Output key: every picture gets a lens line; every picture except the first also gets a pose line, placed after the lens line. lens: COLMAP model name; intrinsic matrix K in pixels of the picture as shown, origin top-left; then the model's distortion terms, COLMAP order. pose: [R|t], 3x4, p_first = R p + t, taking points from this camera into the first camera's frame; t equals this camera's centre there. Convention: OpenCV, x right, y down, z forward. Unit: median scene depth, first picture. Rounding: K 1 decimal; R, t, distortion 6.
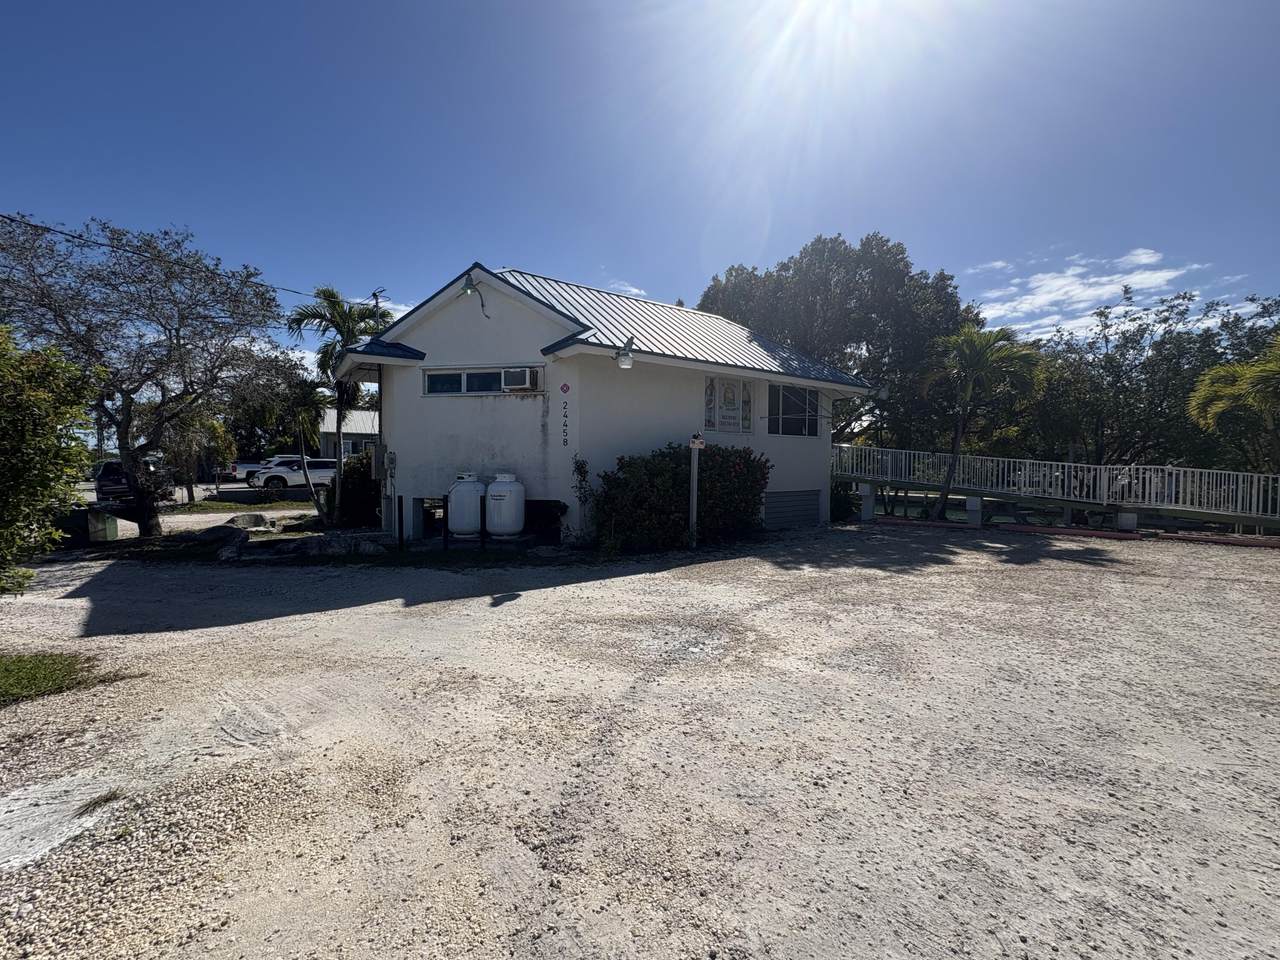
lens RADIAL K [[529.2, 0, 647.5], [0, 529.2, 477.7], [0, 0, 1]] dist [0.019420, -0.000597]
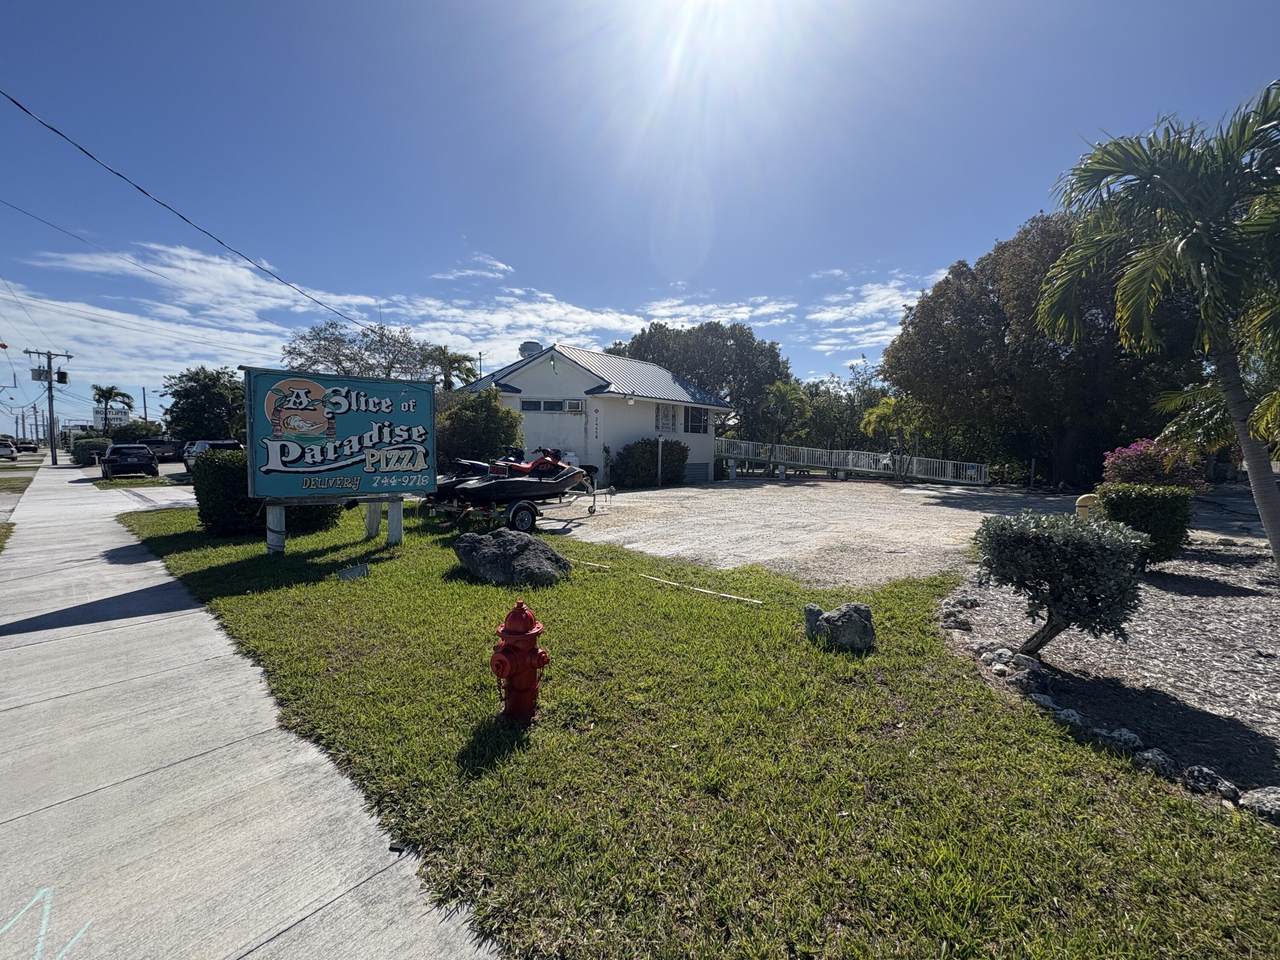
lens RADIAL K [[529.2, 0, 644.6], [0, 529.2, 485.9], [0, 0, 1]] dist [0.019420, -0.000597]
pose [[0.972197, -0.009147, 0.233984, -0.384183], [-0.000959, 0.999073, 0.043042, 0.028090], [-0.234161, -0.042070, 0.971287, -0.881290]]
